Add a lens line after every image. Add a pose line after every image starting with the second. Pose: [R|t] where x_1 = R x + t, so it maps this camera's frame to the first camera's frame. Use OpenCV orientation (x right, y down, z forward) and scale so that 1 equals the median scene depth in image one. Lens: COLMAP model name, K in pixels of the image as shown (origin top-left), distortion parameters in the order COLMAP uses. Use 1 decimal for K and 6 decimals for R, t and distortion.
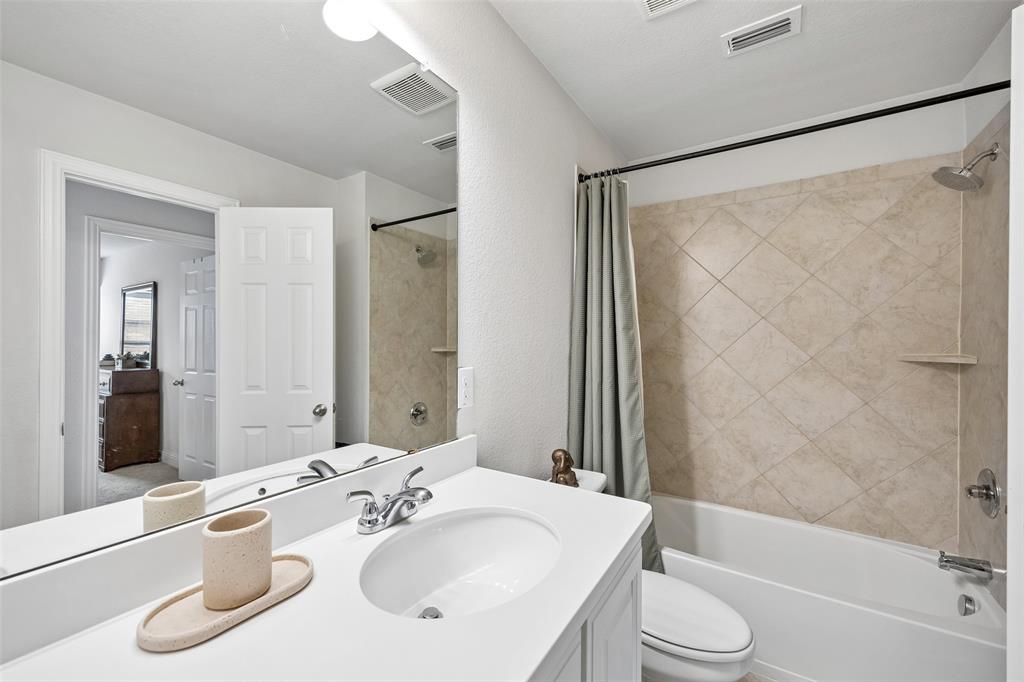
lens RADIAL K [[413.4, 0, 509.8], [0, 413.4, 343.5], [0, 0, 1]] dist [0.028460, -0.000186]
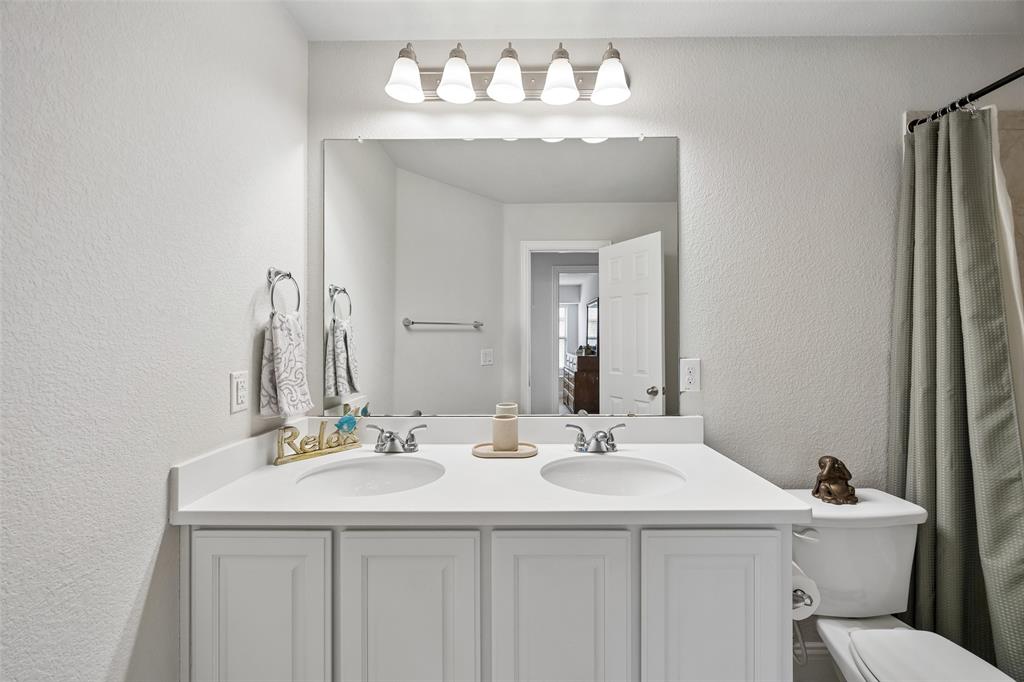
lens RADIAL K [[413.4, 0, 517.7], [0, 413.4, 338.9], [0, 0, 1]] dist [0.028460, -0.000186]
pose [[0.545631, -0.000589, -0.838025, 0.435866], [0.000367, 1.000000, -0.000464, 0.000730], [0.838025, -0.000054, 0.545631, -0.056191]]
